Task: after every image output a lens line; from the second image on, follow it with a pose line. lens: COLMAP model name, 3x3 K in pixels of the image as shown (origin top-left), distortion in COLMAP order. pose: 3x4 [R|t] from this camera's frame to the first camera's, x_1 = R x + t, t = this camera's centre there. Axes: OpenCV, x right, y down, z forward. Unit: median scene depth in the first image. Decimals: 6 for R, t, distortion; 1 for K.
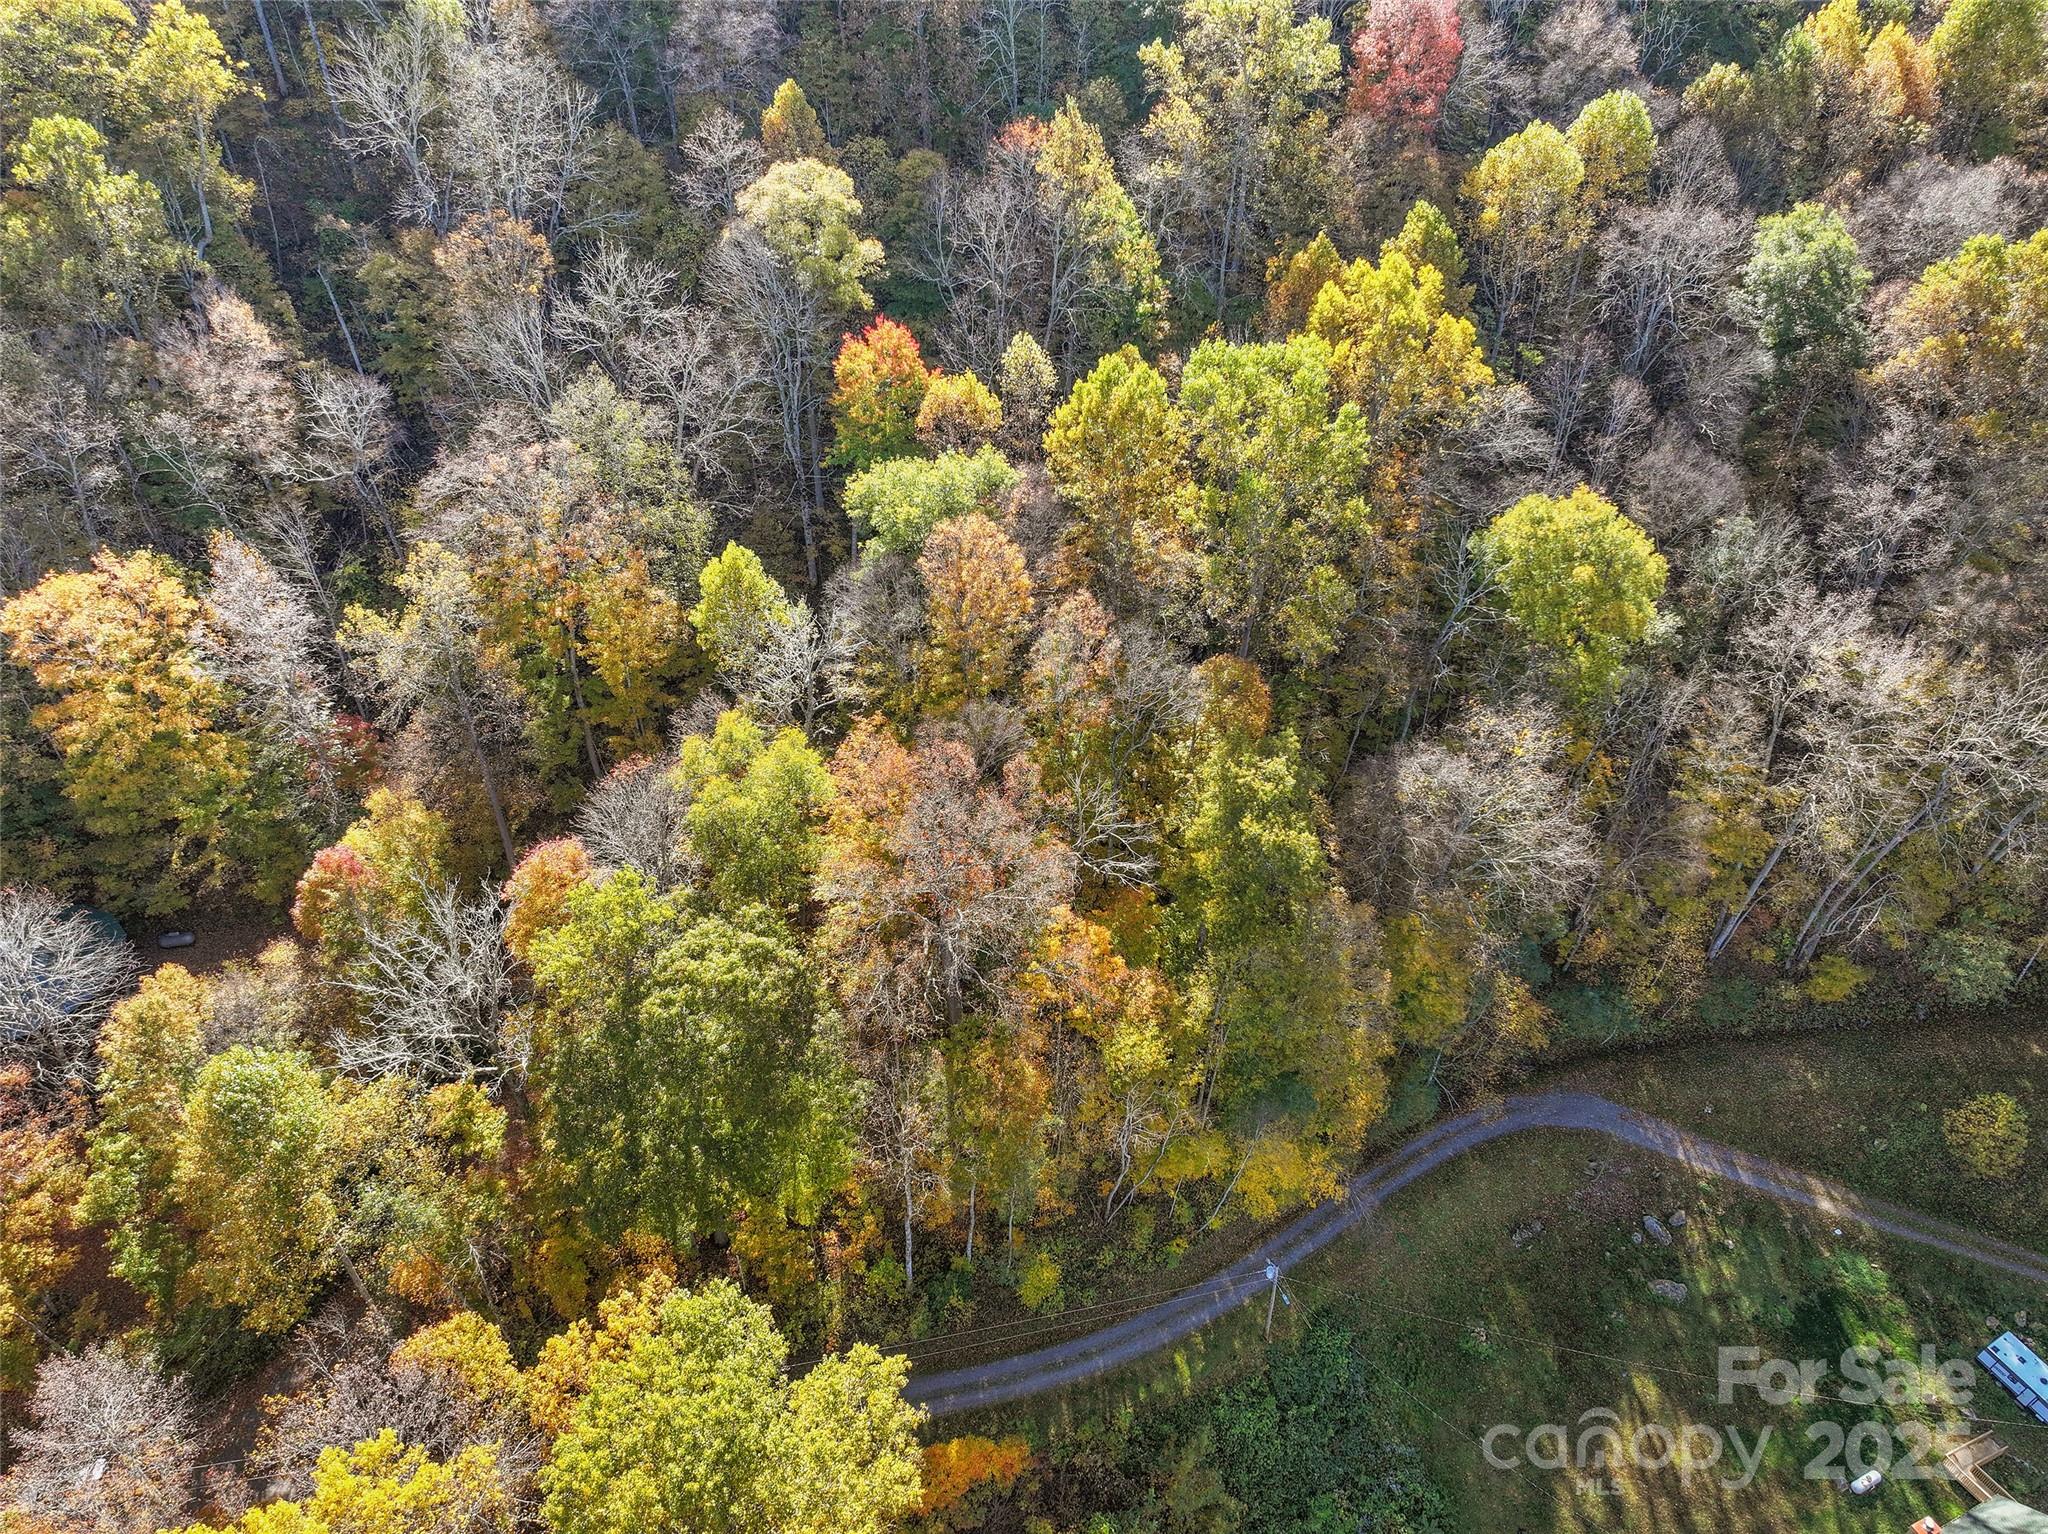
lens RADIAL K [[1456.5, 0, 1028.8], [0, 1456.5, 759.9], [0, 0, 1]] dist [0.015868, 0.000251]
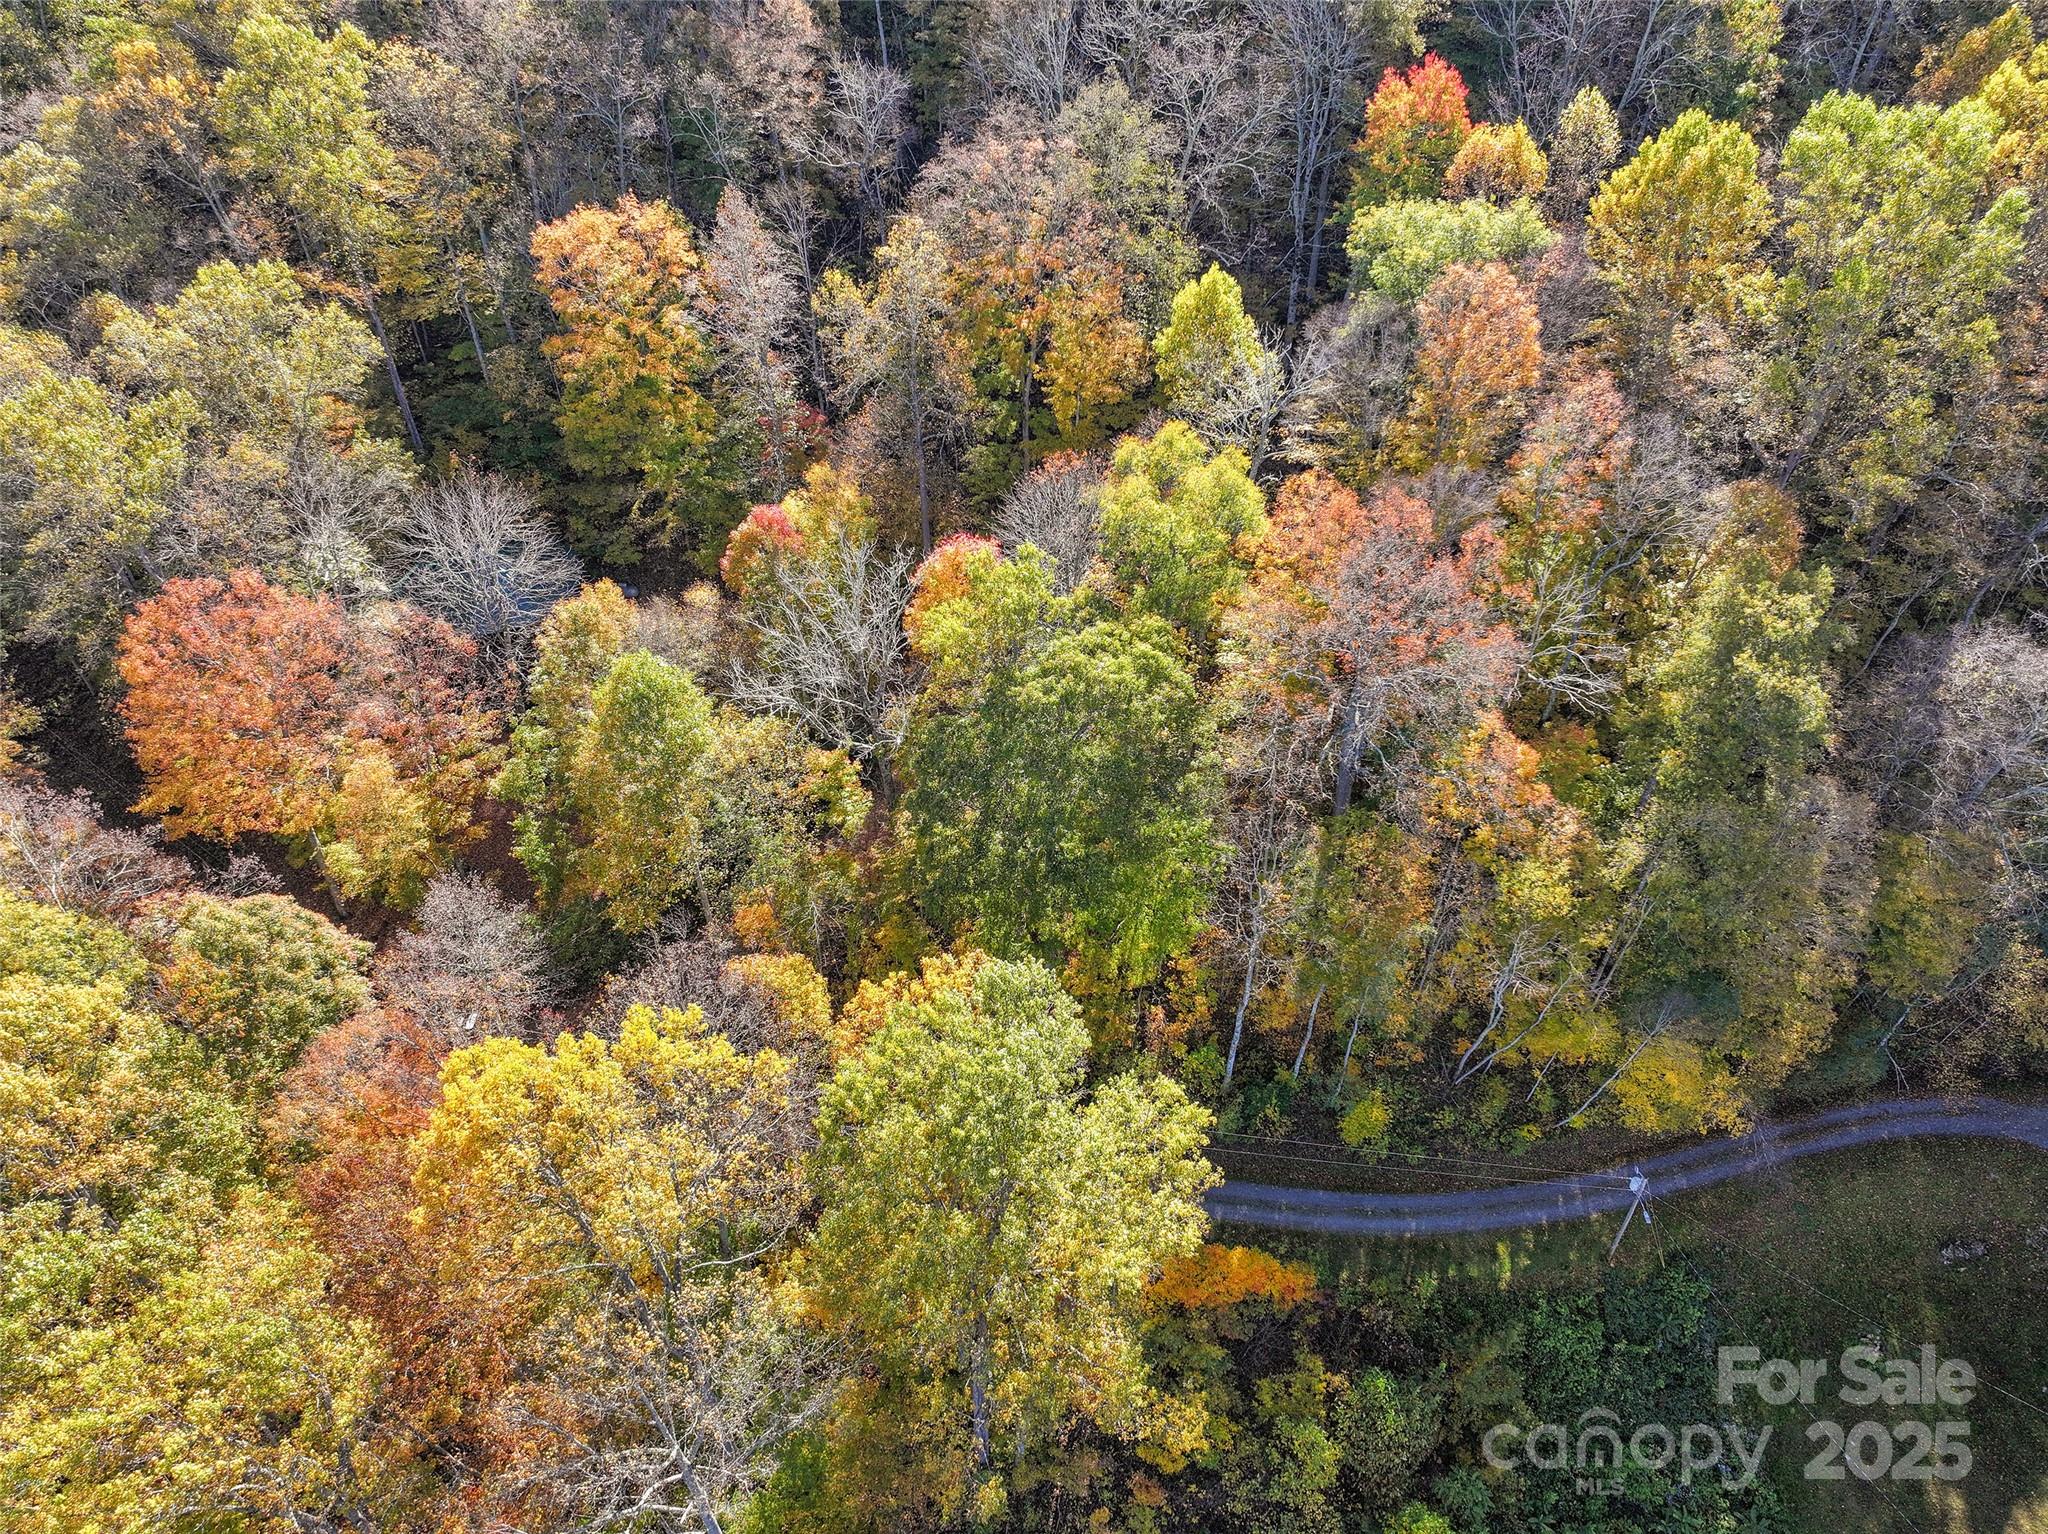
lens RADIAL K [[1456.5, 0, 1028.8], [0, 1456.5, 759.9], [0, 0, 1]] dist [0.015868, 0.000251]
pose [[0.939020, 0.225254, -0.259812, -0.004293], [-0.207279, 0.973658, 0.095000, 0.092948], [0.274368, -0.035353, 0.960975, 0.068998]]
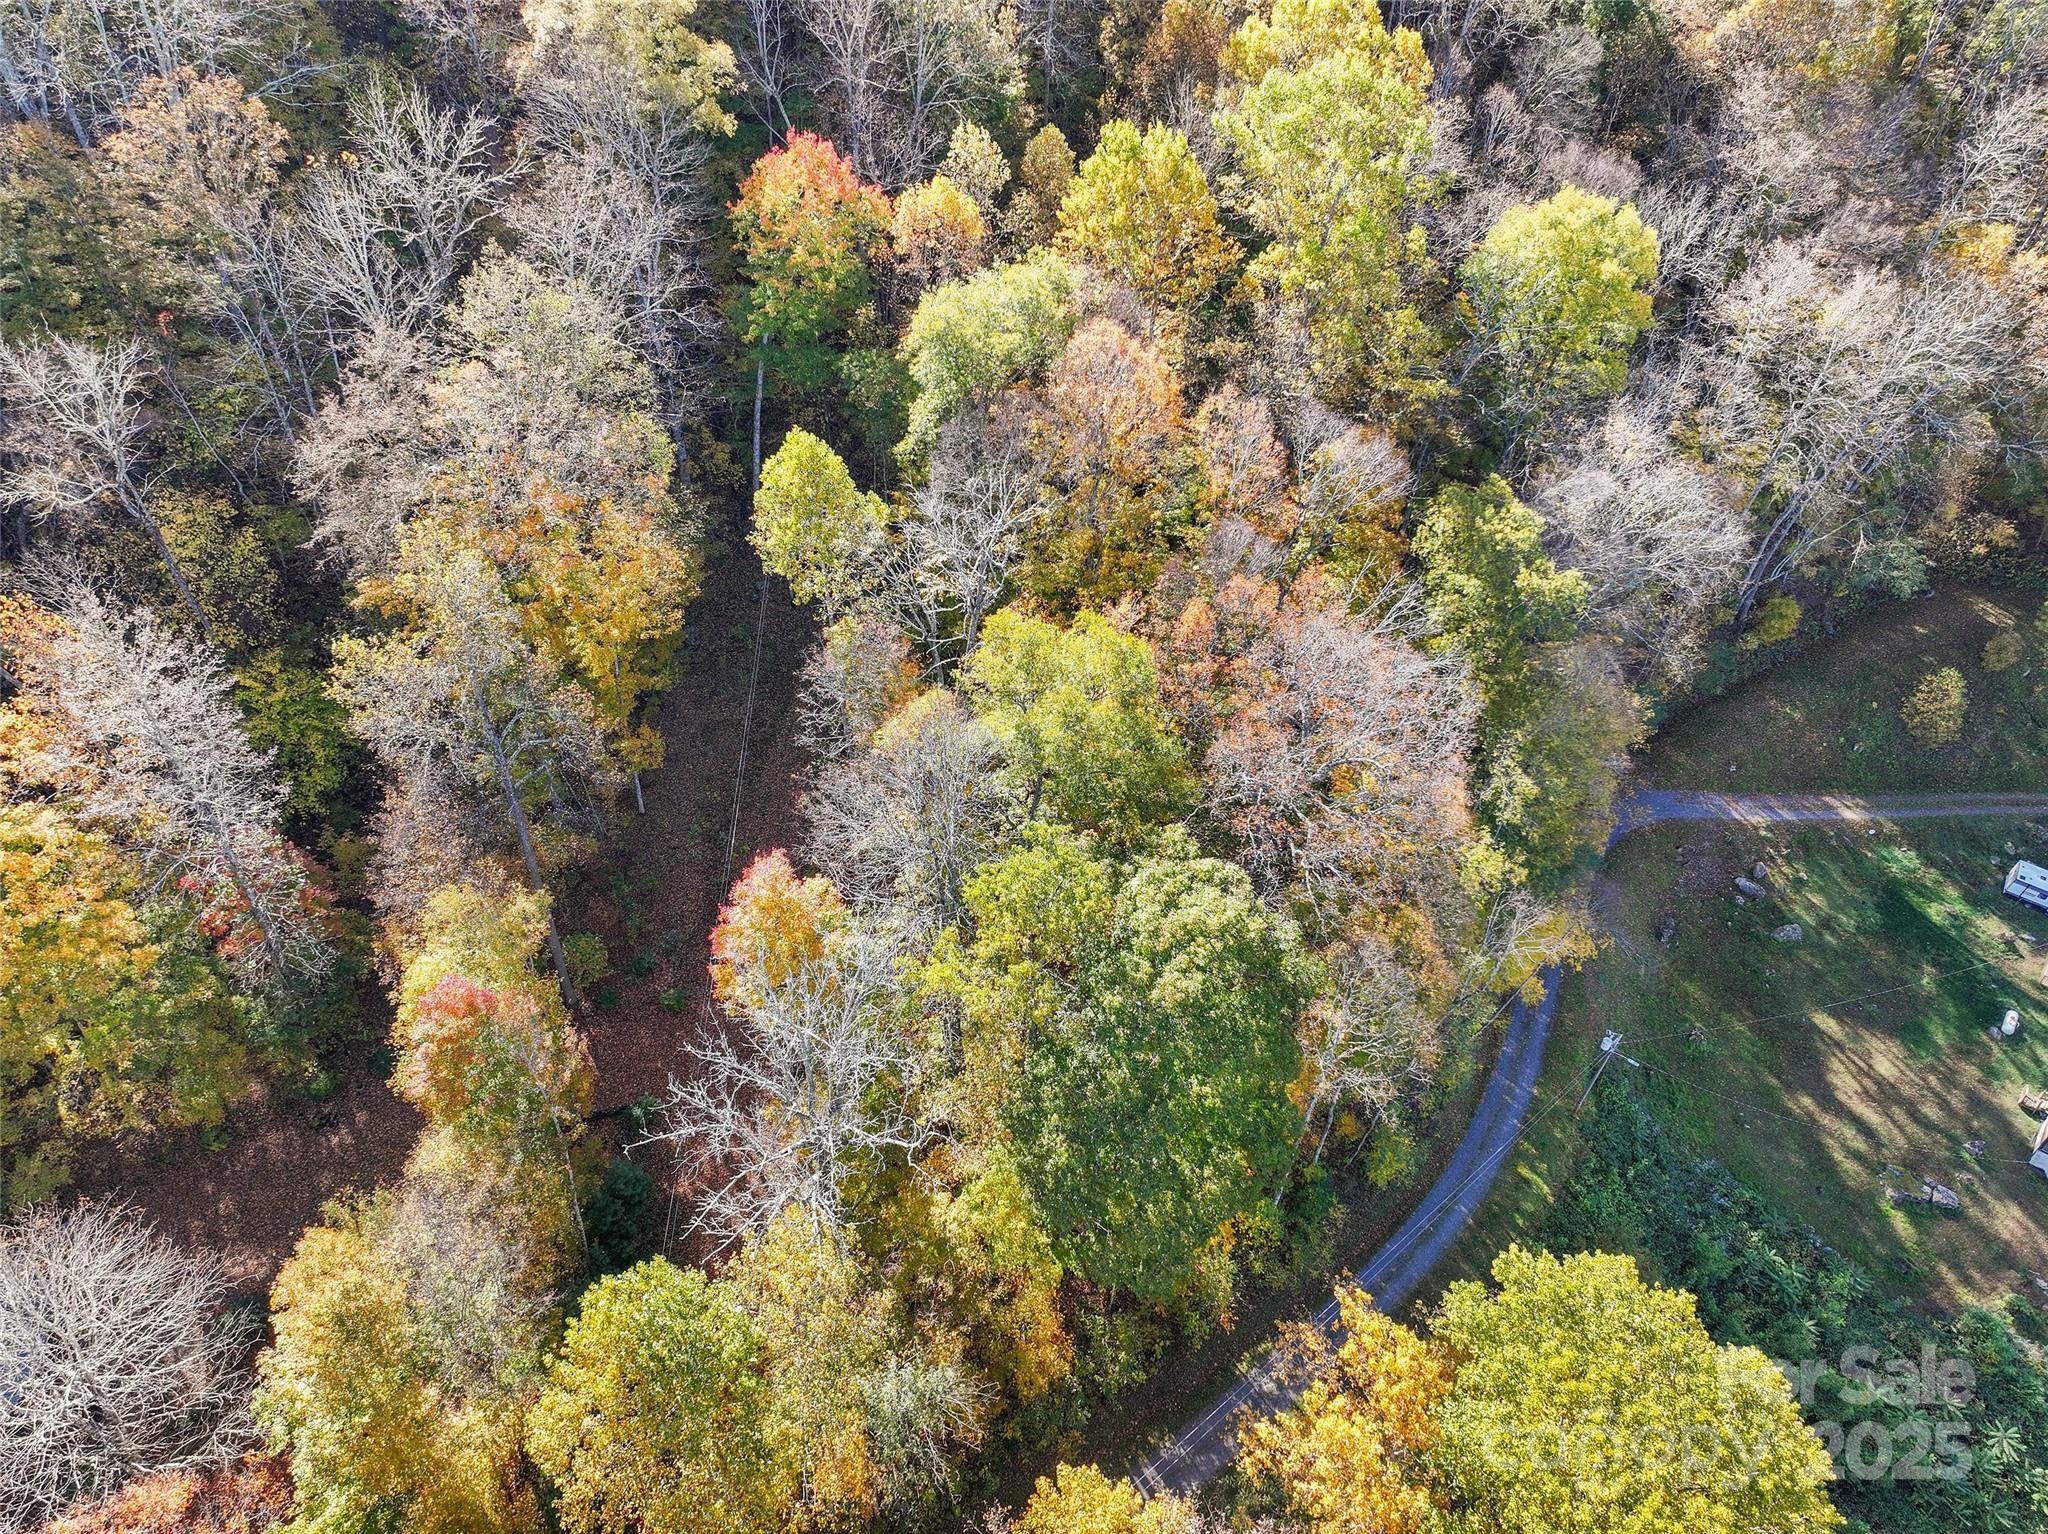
lens RADIAL K [[1456.5, 0, 1028.8], [0, 1456.5, 759.9], [0, 0, 1]] dist [0.015868, 0.000251]
pose [[0.883735, -0.305820, 0.354240, -0.428845], [0.283470, 0.952089, 0.114769, -0.038614], [-0.372367, -0.001009, 0.928085, 0.249182]]
